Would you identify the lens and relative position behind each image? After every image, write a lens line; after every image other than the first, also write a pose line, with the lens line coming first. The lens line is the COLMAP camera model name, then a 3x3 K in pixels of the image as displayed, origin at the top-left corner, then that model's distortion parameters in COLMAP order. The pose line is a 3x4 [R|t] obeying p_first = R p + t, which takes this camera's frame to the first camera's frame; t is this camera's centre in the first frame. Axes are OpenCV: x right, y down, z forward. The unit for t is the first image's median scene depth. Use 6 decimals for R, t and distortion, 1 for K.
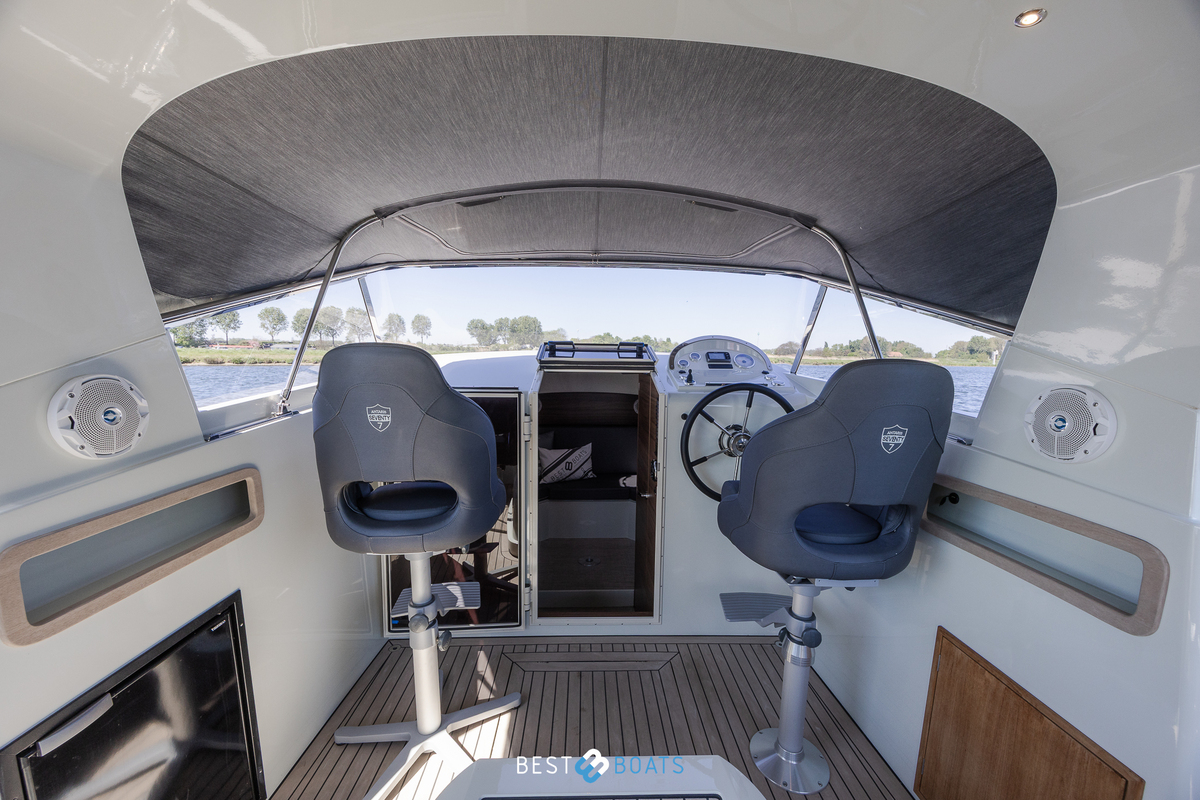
lens RADIAL K [[457.8, 0, 599.2], [0, 457.8, 402.5], [0, 0, 1]] dist [-0.001280, -0.000366]
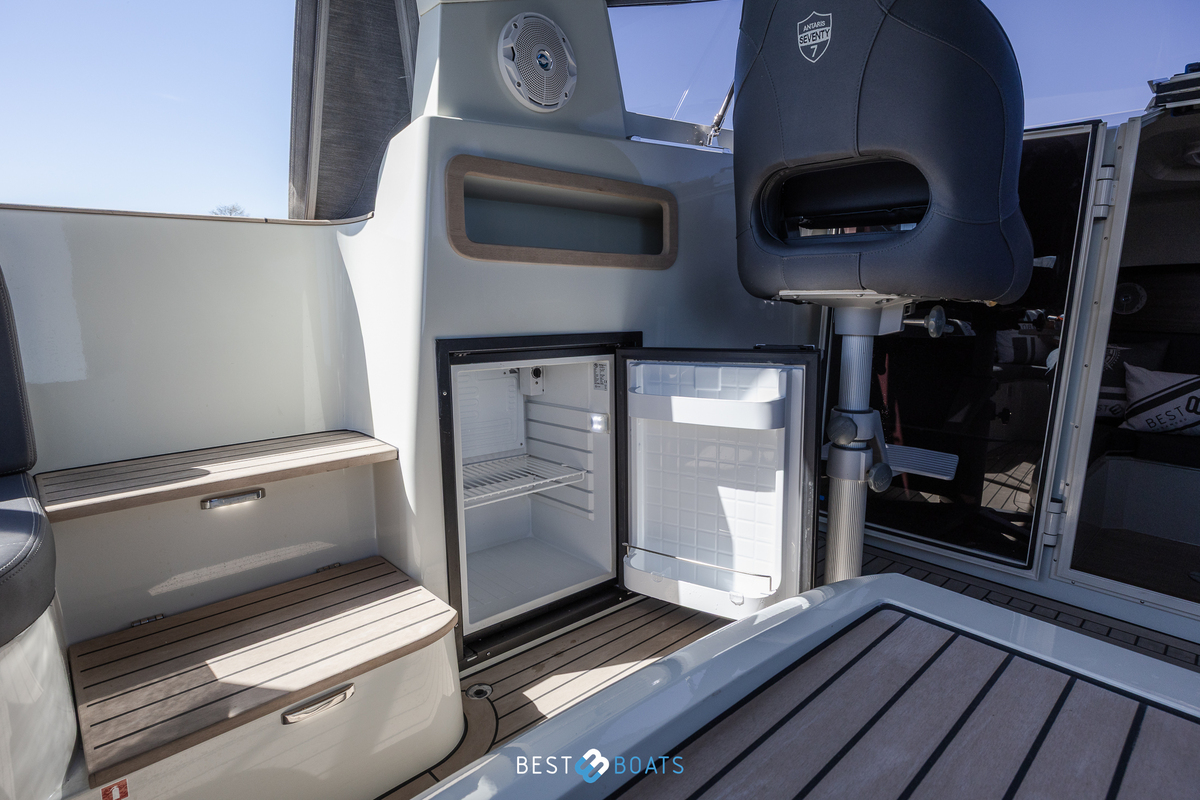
lens RADIAL K [[621.2, 0, 600.0], [0, 621.2, 400.0], [0, 0, 1]] dist [-0.004456, -0.001026]
pose [[0.655073, 0.127232, -0.744776, 0.020945], [-0.094192, 0.991782, 0.086581, 0.306993], [0.749671, 0.013435, 0.661674, 0.131152]]
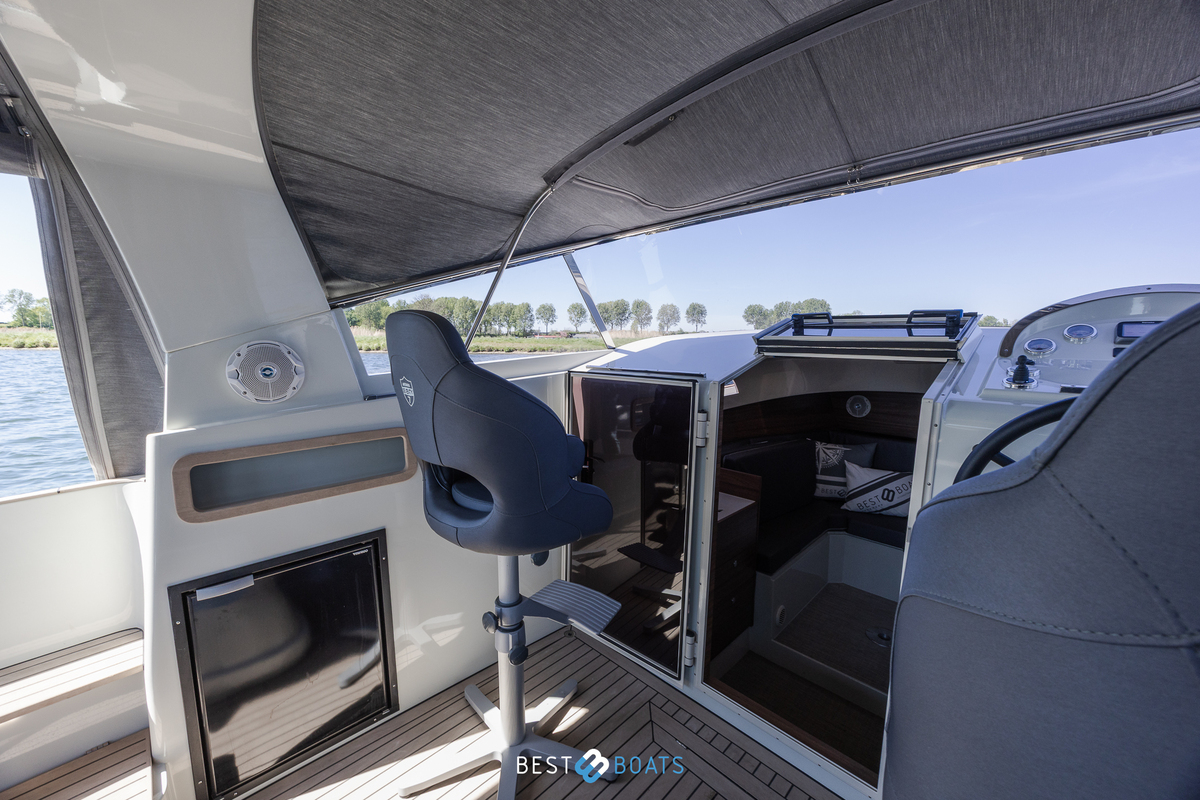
lens RADIAL K [[457.8, 0, 599.2], [0, 457.8, 402.5], [0, 0, 1]] dist [-0.001280, -0.000366]
pose [[0.683342, 0.095017, -0.723889, 0.288765], [-0.080394, 0.995259, 0.054745, -0.016521], [0.725659, 0.020787, 0.687741, 0.403599]]
